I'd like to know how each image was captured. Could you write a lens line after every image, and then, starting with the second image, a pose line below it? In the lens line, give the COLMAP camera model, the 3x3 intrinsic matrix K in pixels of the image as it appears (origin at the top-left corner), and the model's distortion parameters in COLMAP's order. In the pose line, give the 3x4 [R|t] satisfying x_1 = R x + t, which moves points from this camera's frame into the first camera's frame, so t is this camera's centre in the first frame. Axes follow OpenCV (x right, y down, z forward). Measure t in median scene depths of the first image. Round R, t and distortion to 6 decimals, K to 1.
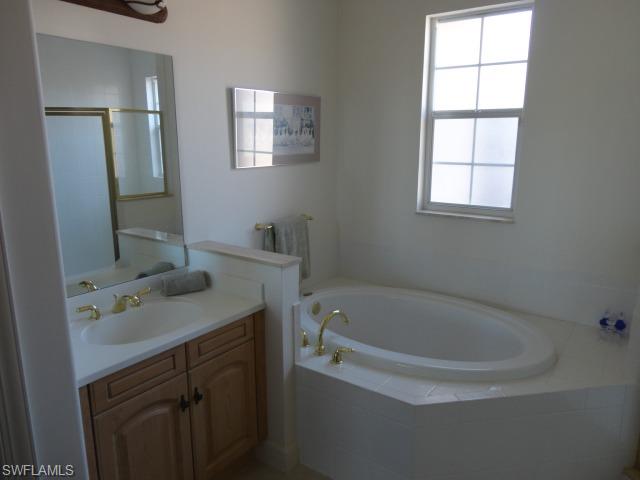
lens RADIAL K [[470.0, 0, 320.1], [0, 470.0, 240.3], [0, 0, 1]] dist [-0.000826, 0.005185]
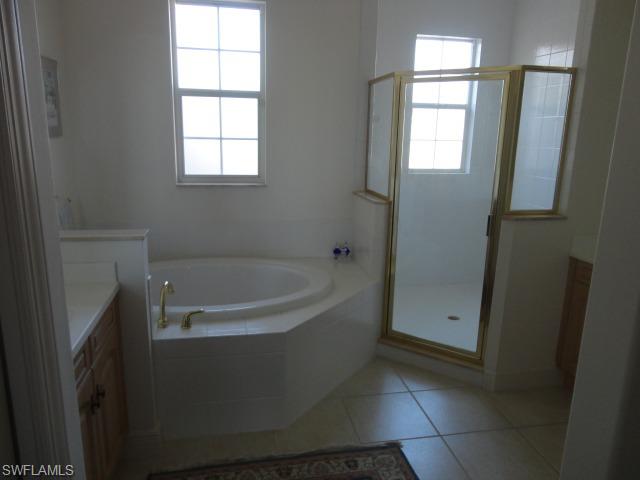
lens RADIAL K [[470.0, 0, 319.6], [0, 470.0, 239.5], [0, 0, 1]] dist [-0.000826, 0.005185]
pose [[0.691165, -0.148190, 0.707341, -0.359836], [0.130899, 0.988232, 0.079133, 0.020031], [-0.710744, 0.037896, 0.702429, 0.050921]]
